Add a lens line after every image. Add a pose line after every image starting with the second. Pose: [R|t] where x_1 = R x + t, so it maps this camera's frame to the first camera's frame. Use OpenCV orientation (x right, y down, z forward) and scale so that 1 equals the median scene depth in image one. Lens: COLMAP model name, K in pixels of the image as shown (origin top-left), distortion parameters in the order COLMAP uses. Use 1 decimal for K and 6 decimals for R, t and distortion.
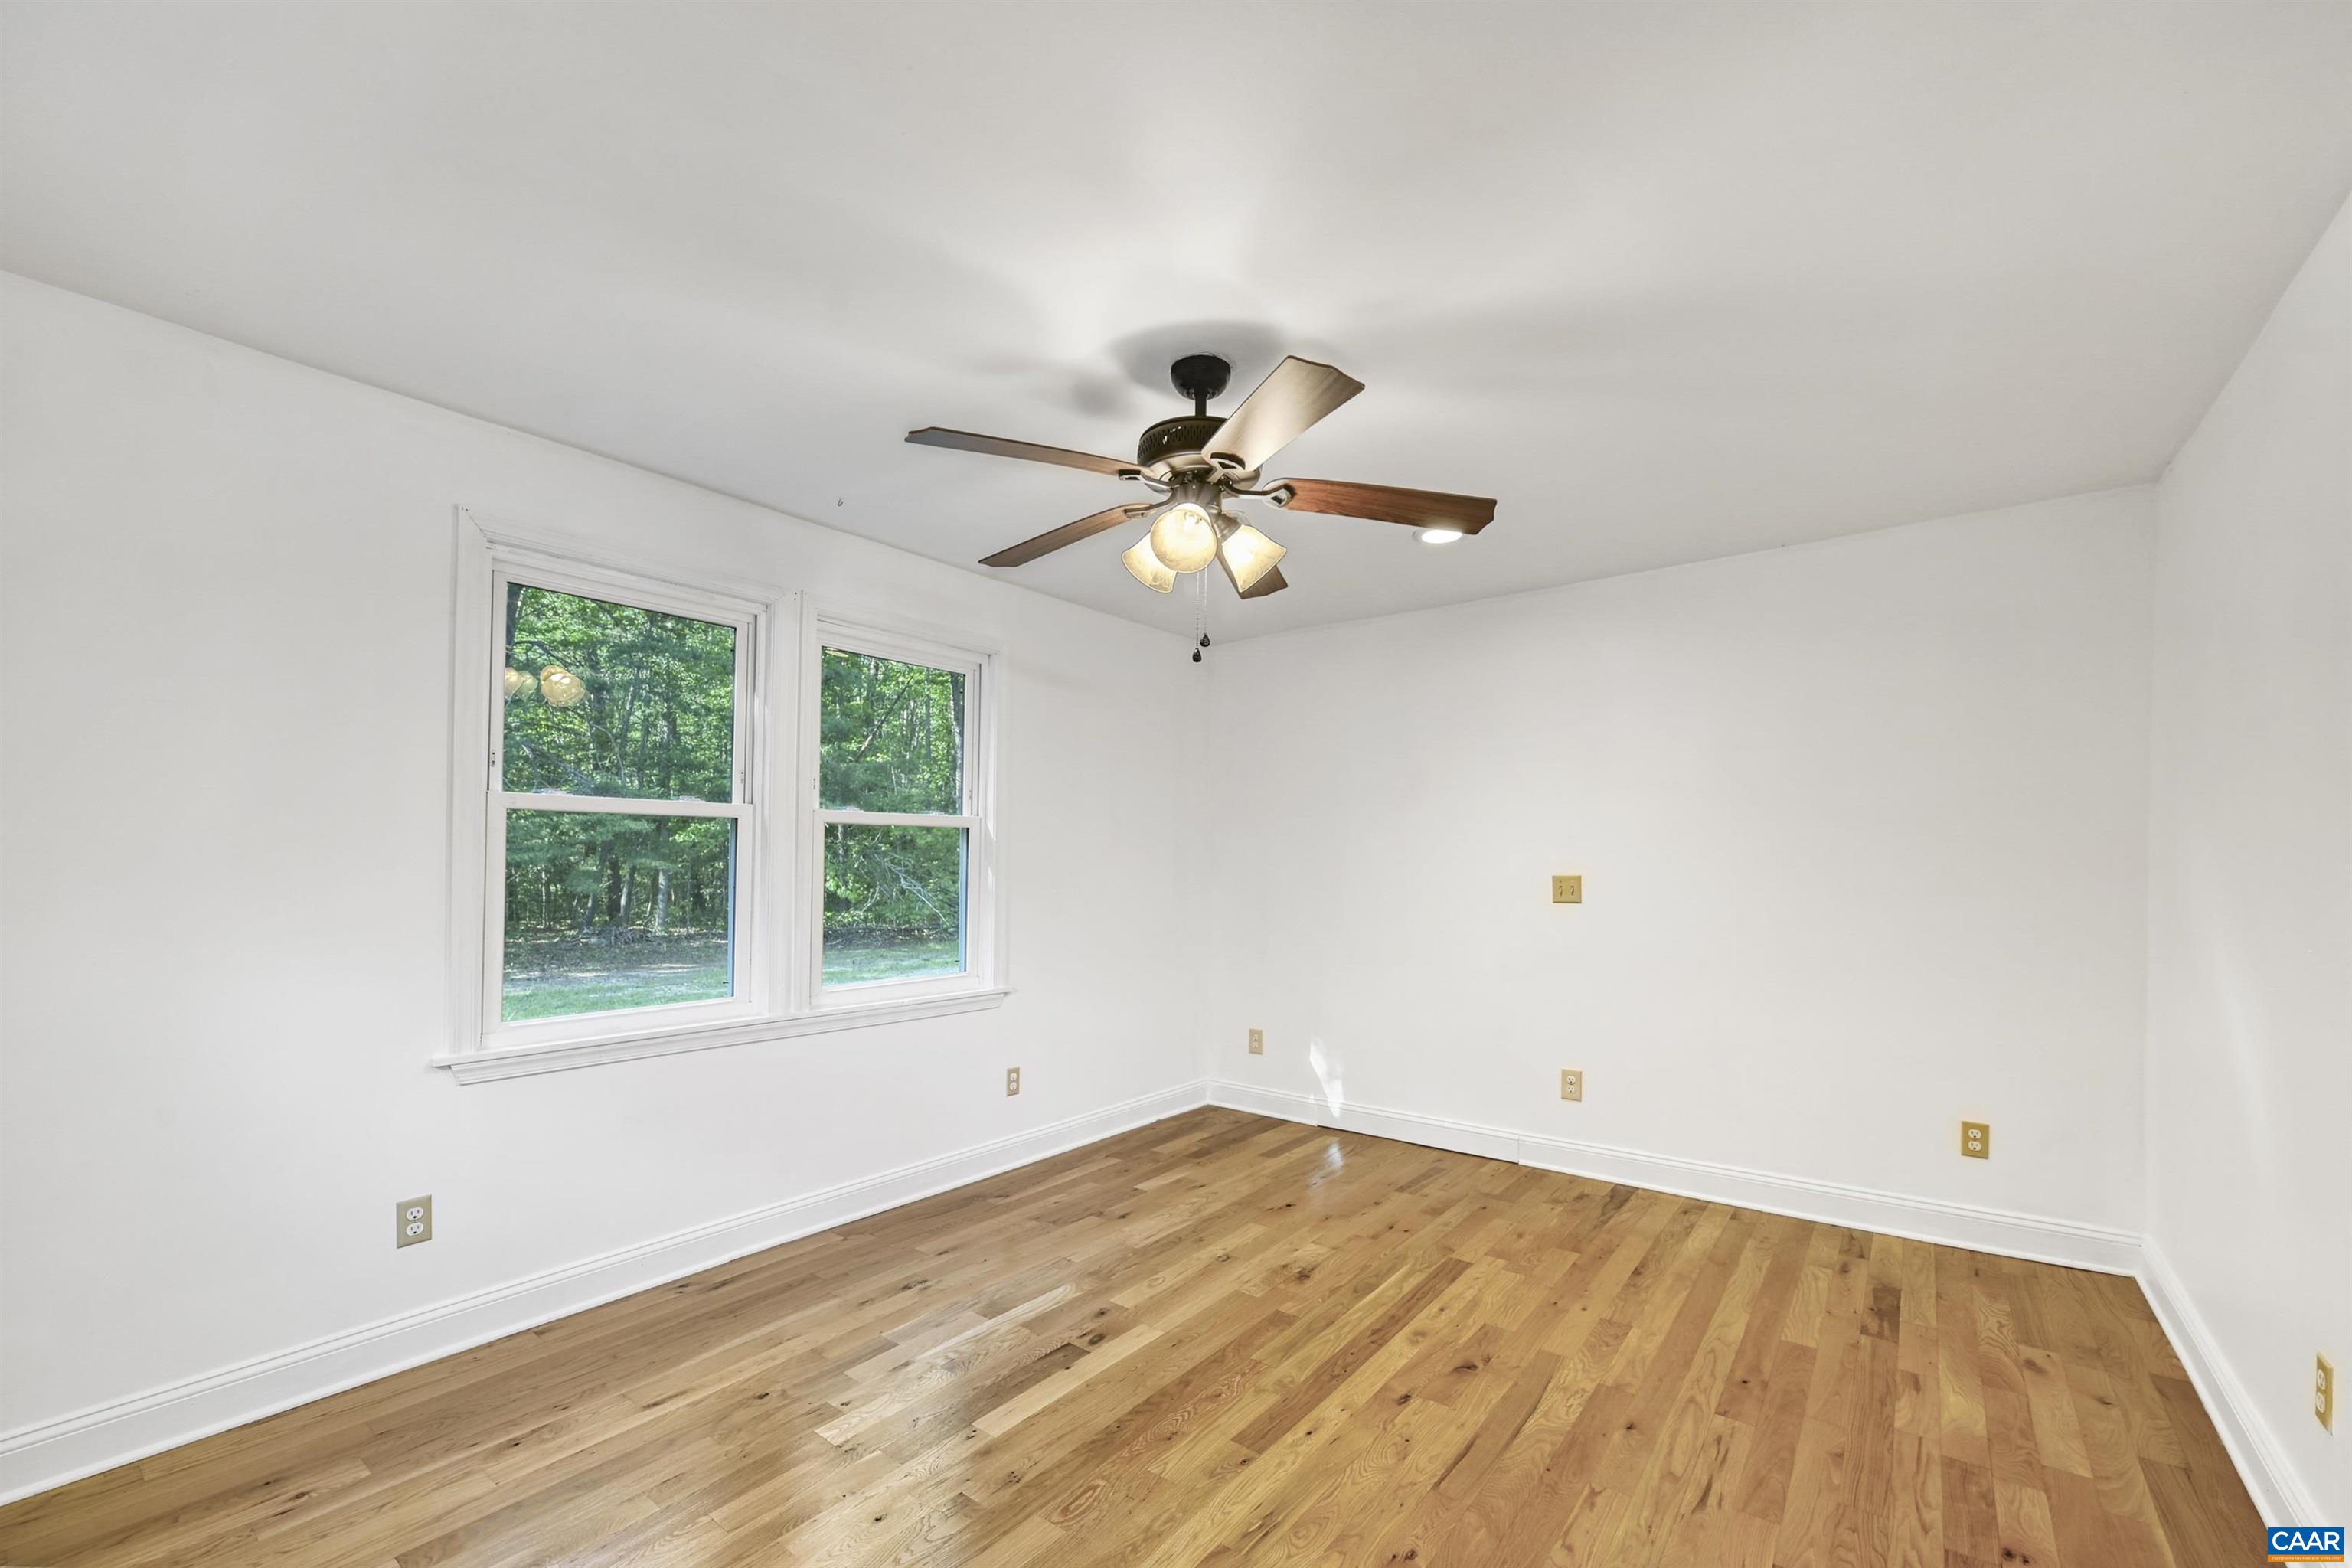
lens RADIAL K [[946.7, 0, 1180.0], [0, 946.7, 845.7], [0, 0, 1]] dist [0.001462, 0.000080]
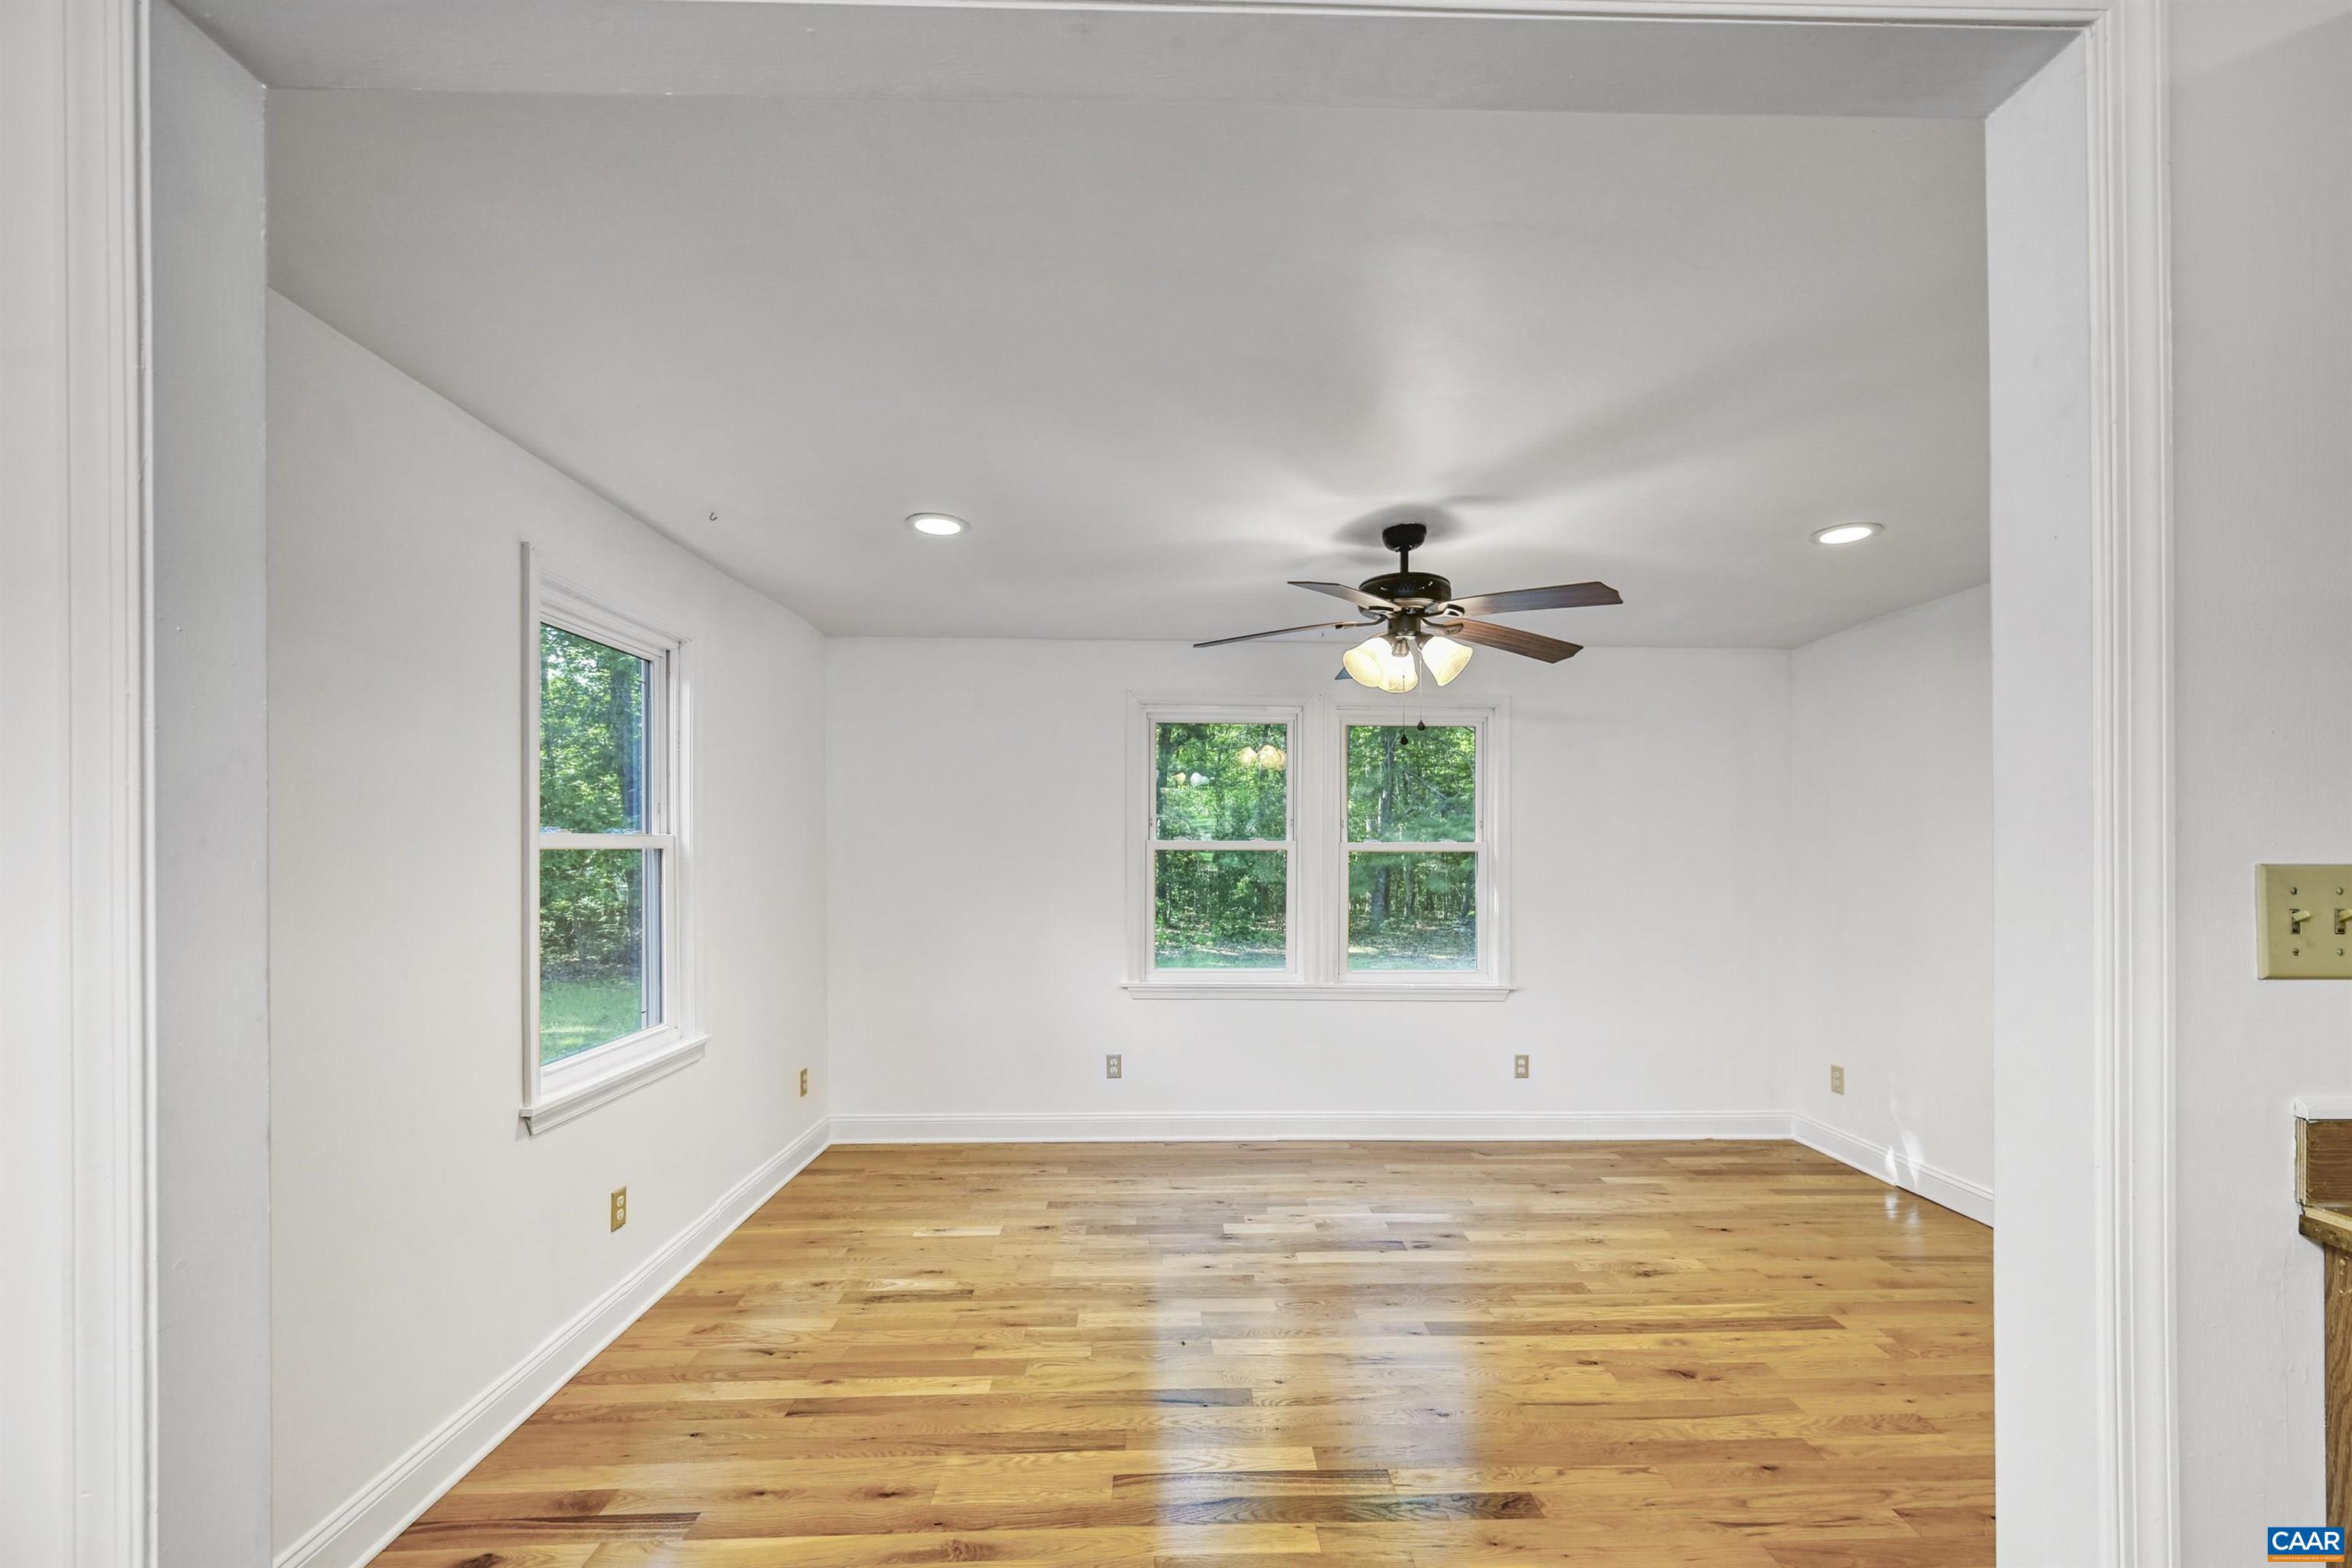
lens RADIAL K [[918.7, 0, 1191.5], [0, 918.7, 842.2], [0, 0, 1]] dist [0.000622, 0.000039]
pose [[0.637533, -0.018187, -0.770209, 0.614715], [0.013612, 0.999831, -0.012341, -0.028964], [0.770303, -0.002616, 0.637672, -0.058993]]
